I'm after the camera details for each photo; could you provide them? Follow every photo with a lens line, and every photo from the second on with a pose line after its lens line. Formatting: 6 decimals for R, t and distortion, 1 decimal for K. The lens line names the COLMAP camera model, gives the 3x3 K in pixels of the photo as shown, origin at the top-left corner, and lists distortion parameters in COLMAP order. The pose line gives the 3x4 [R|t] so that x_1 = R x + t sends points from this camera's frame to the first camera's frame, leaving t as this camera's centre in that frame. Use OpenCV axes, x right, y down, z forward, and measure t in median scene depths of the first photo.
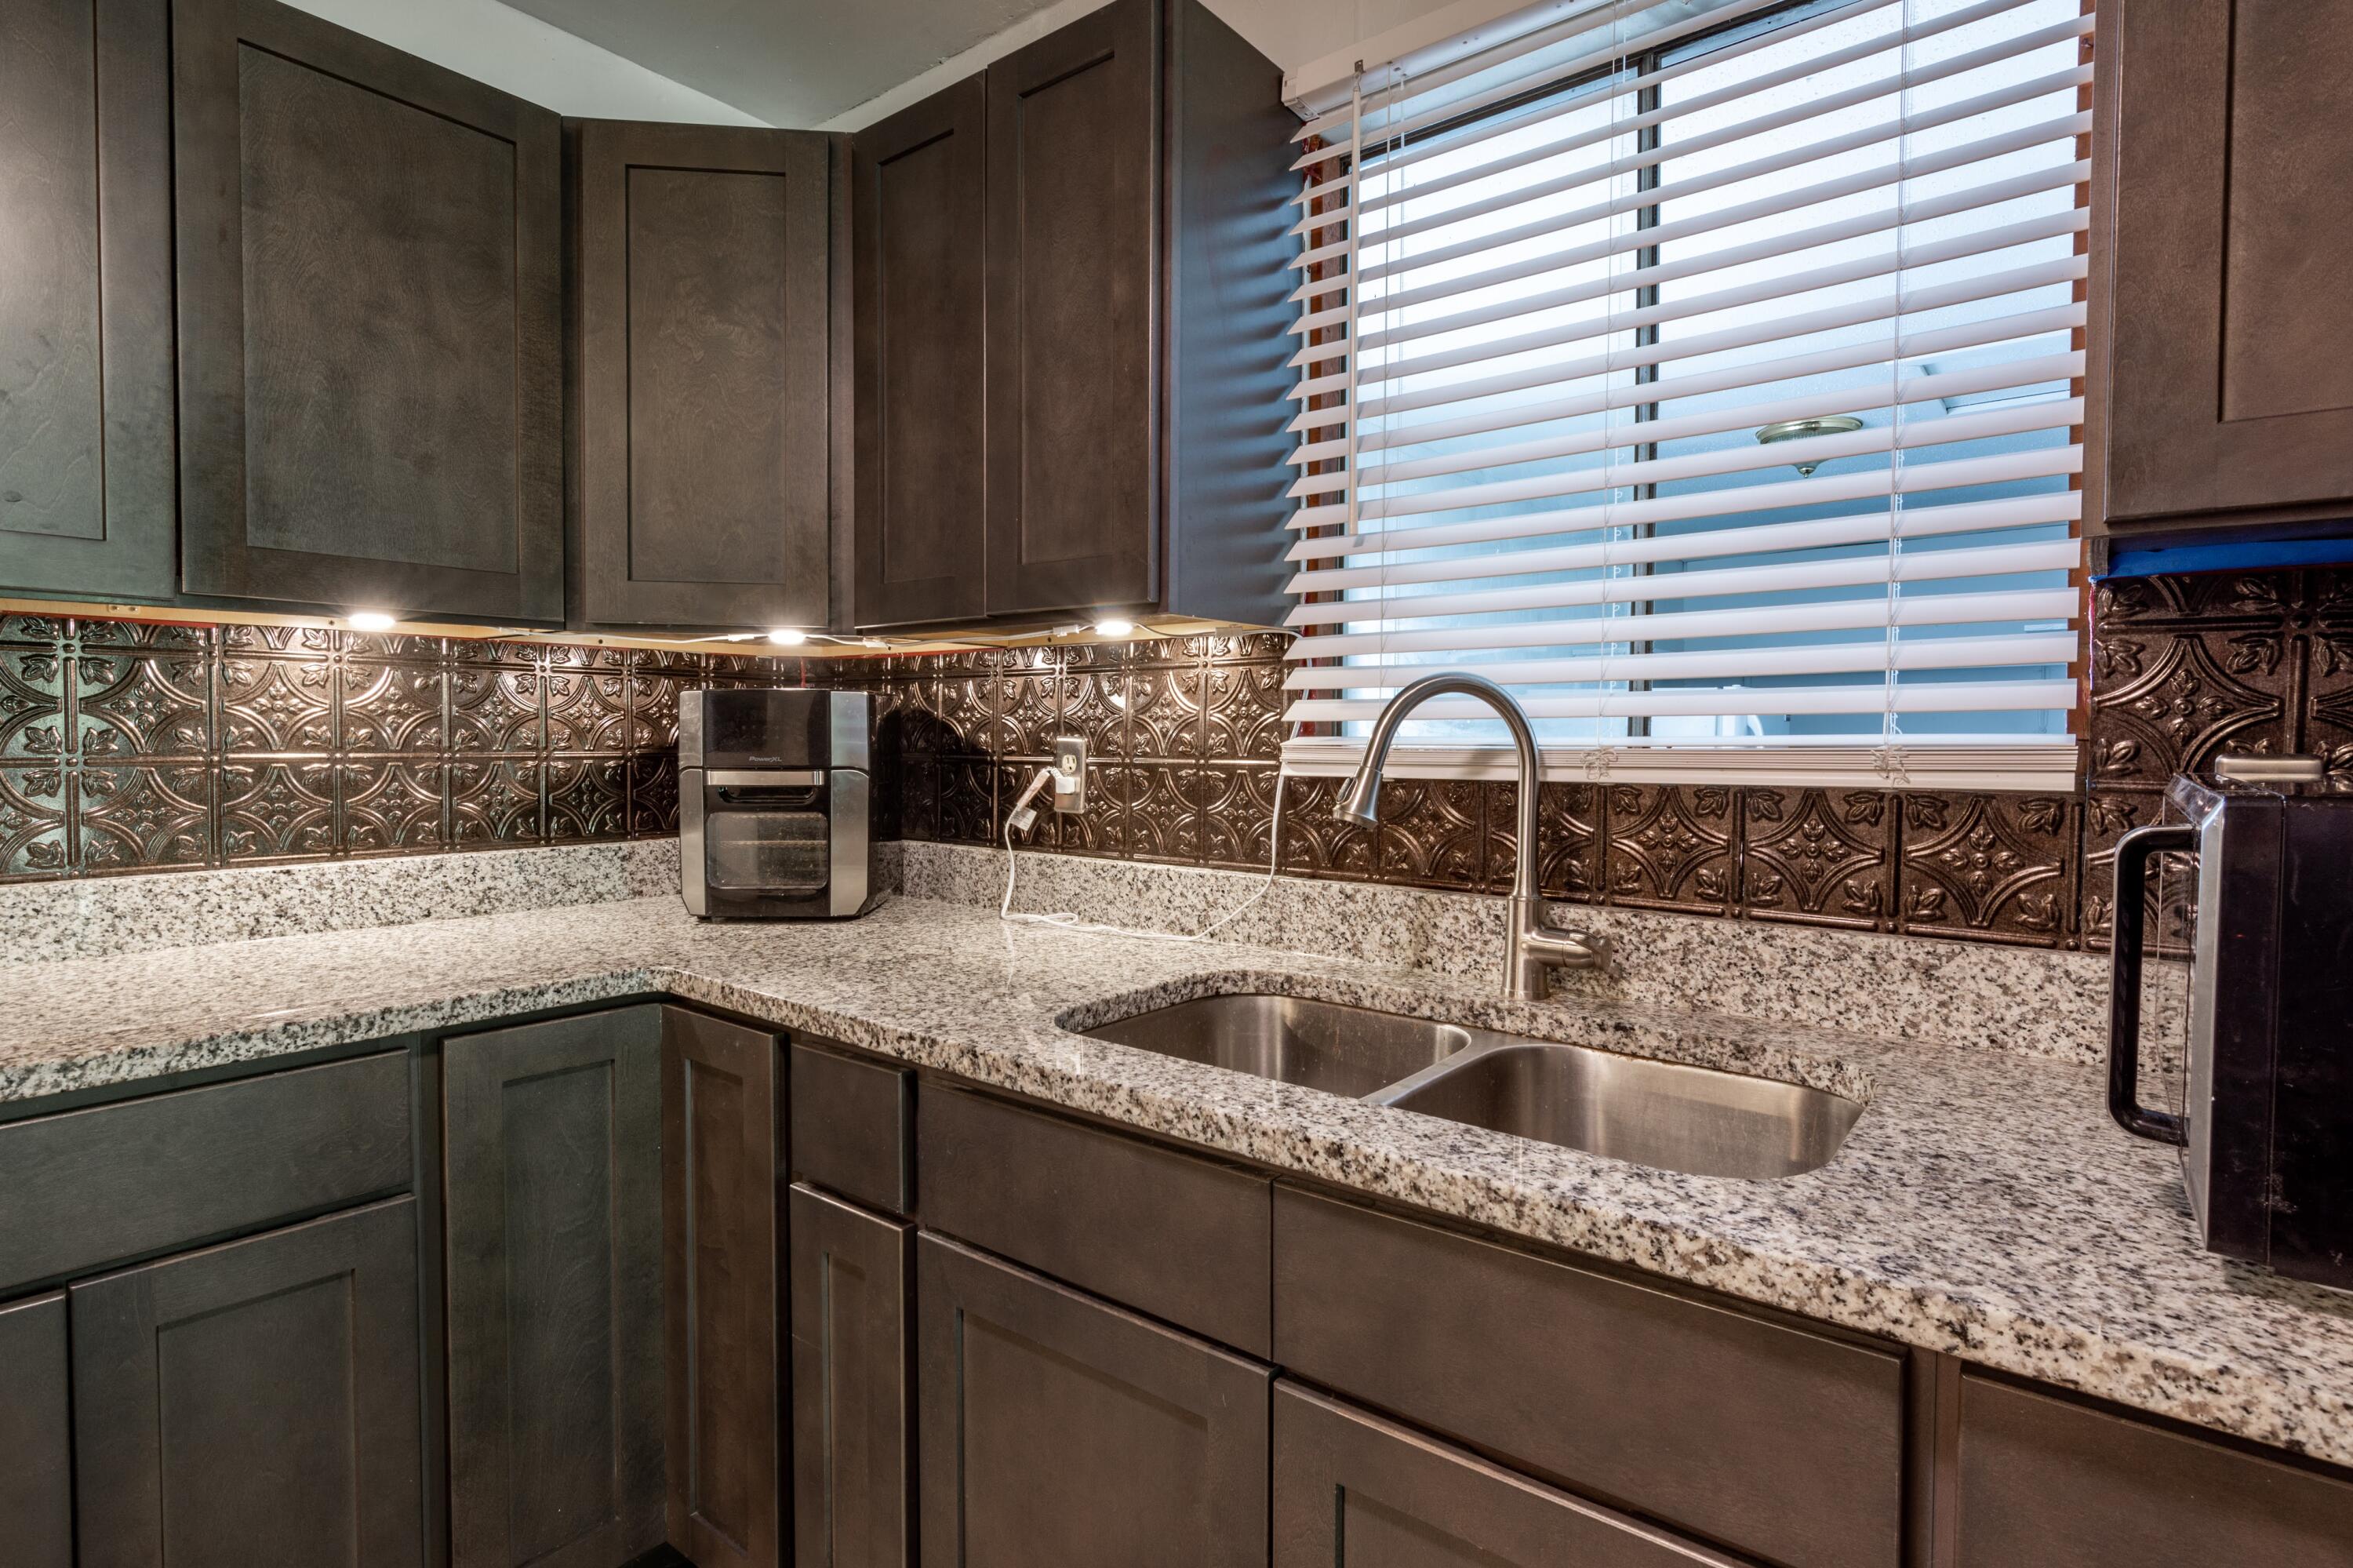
lens RADIAL K [[1176.6, 0, 1225.1], [0, 1176.6, 775.1], [0, 0, 1]] dist [-0.000386, 0.001567]
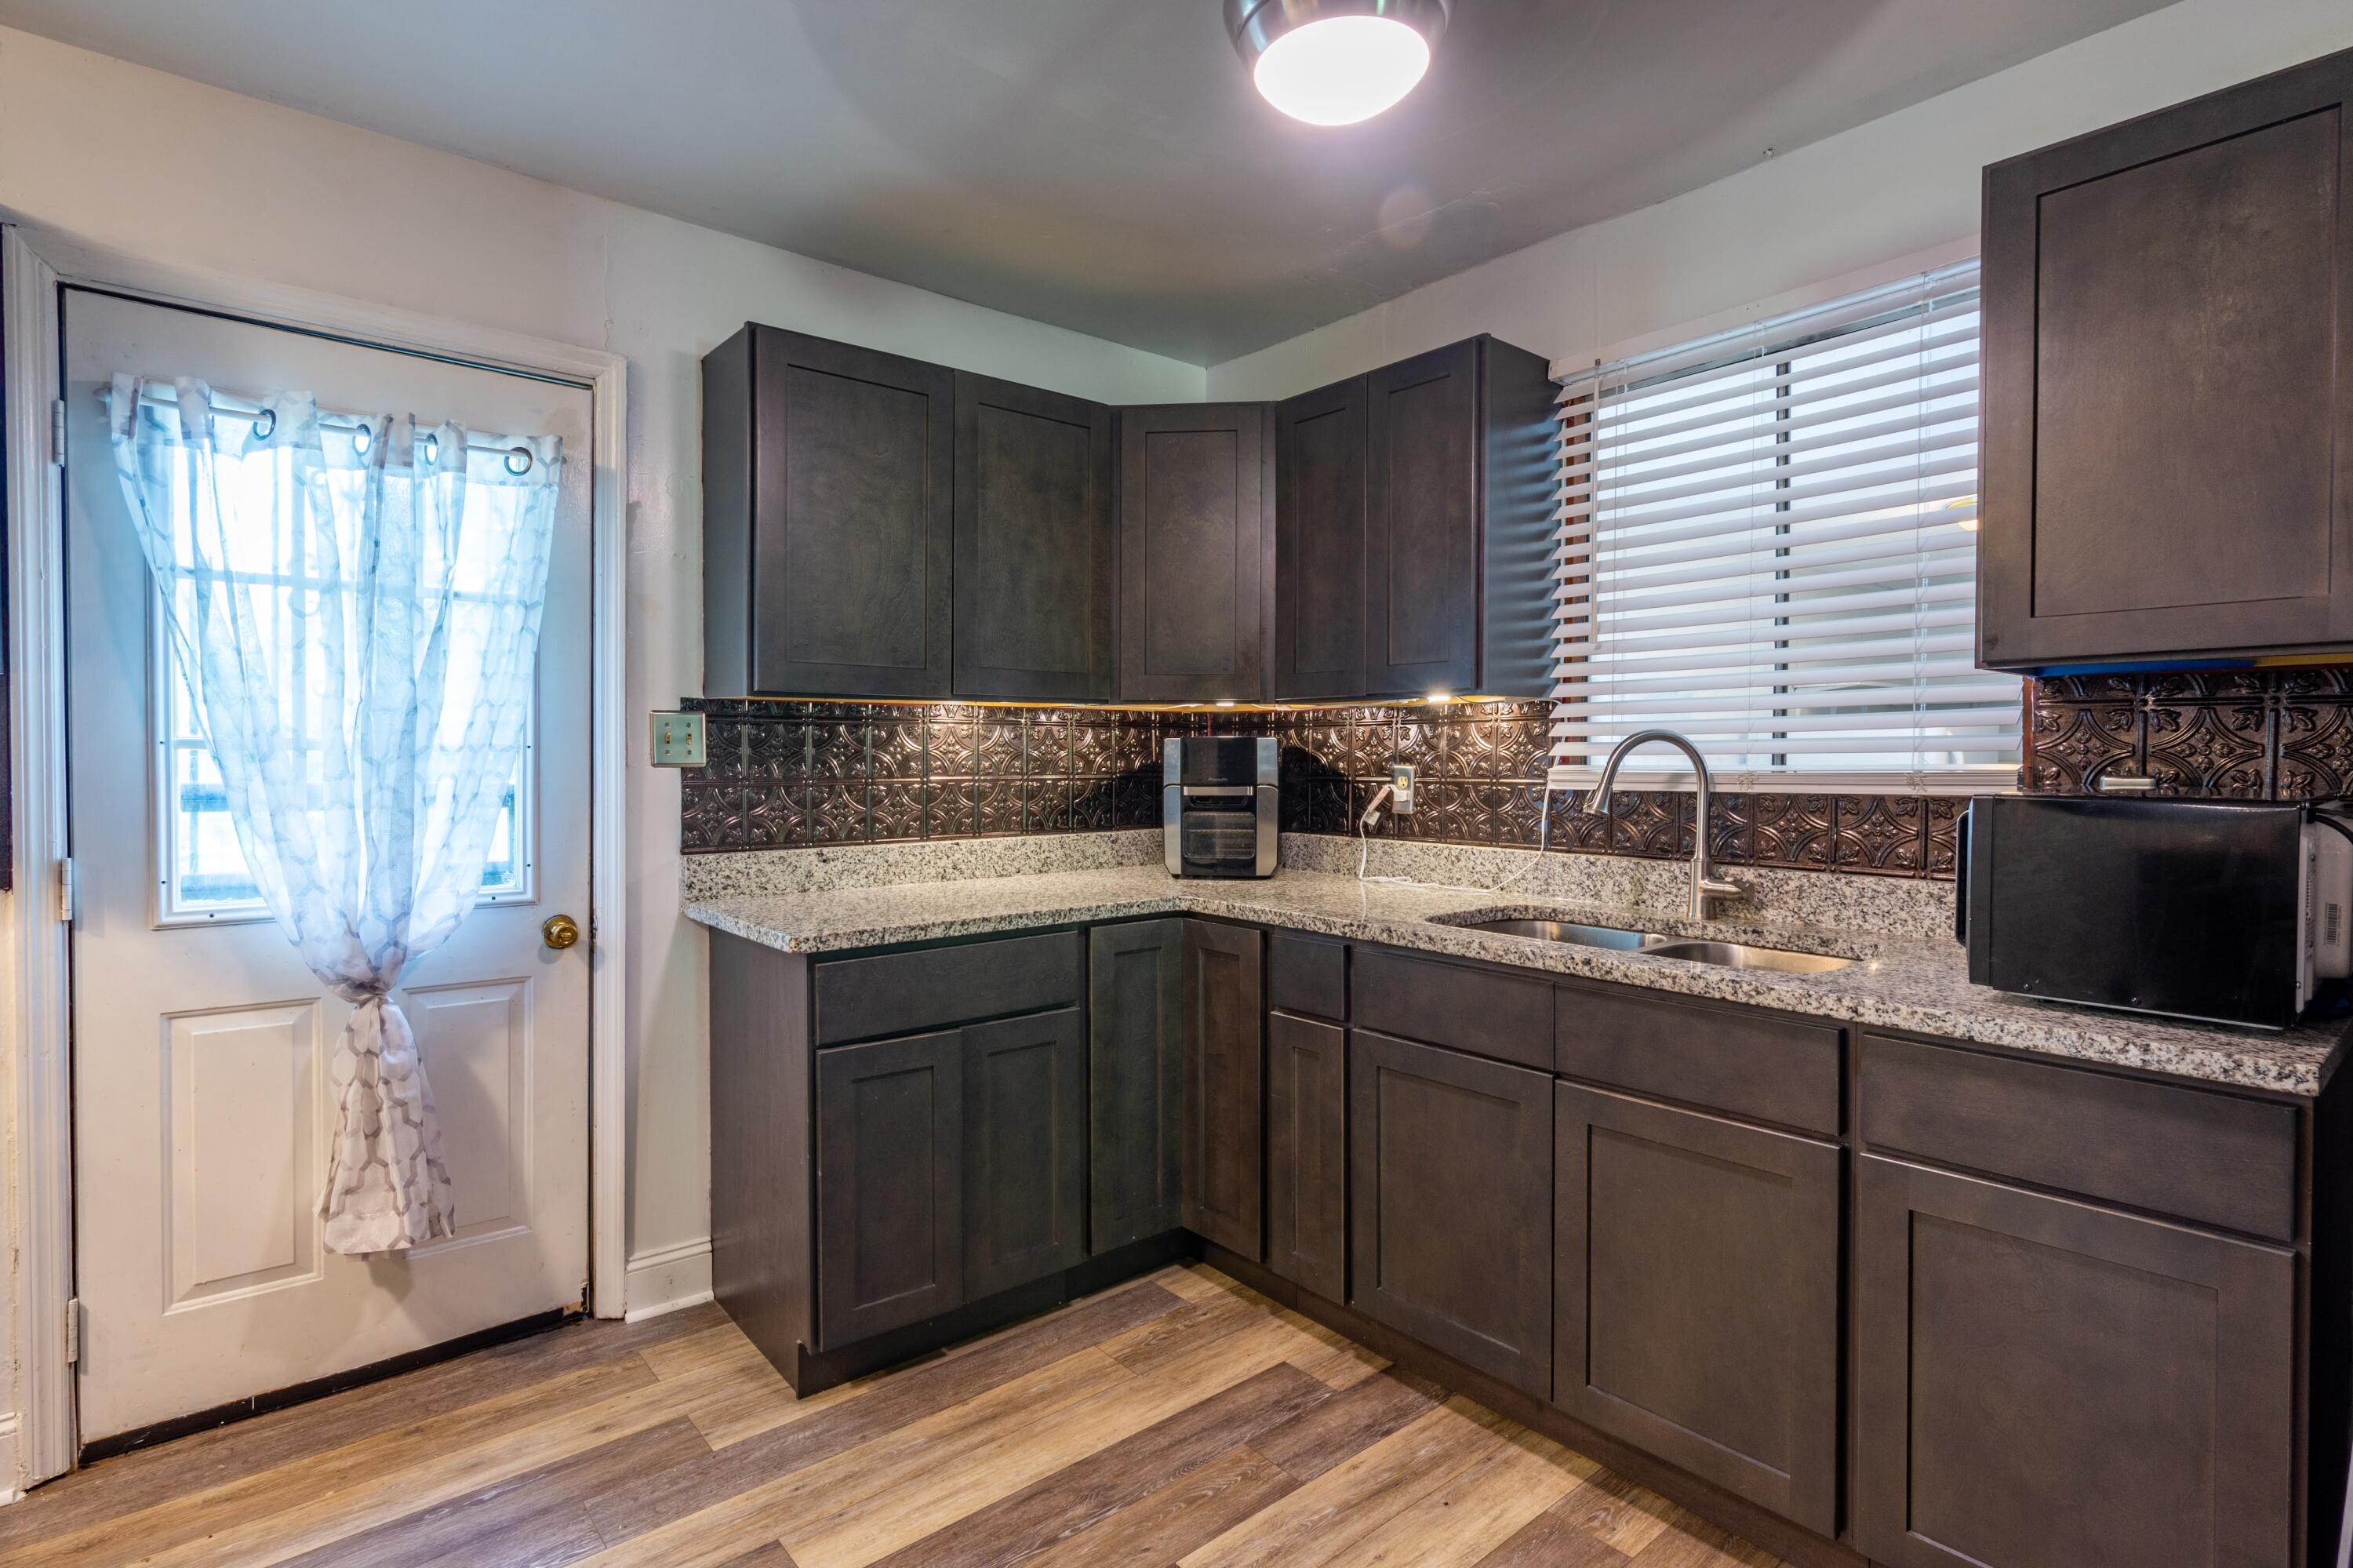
lens RADIAL K [[1176.6, 0, 1179.8], [0, 1176.6, 783.3], [0, 0, 1]] dist [-0.000386, 0.001567]
pose [[0.973950, -0.000709, -0.226764, -0.083387], [-0.001538, 0.999951, -0.009730, 0.009437], [0.226759, 0.009825, 0.973901, -0.738272]]
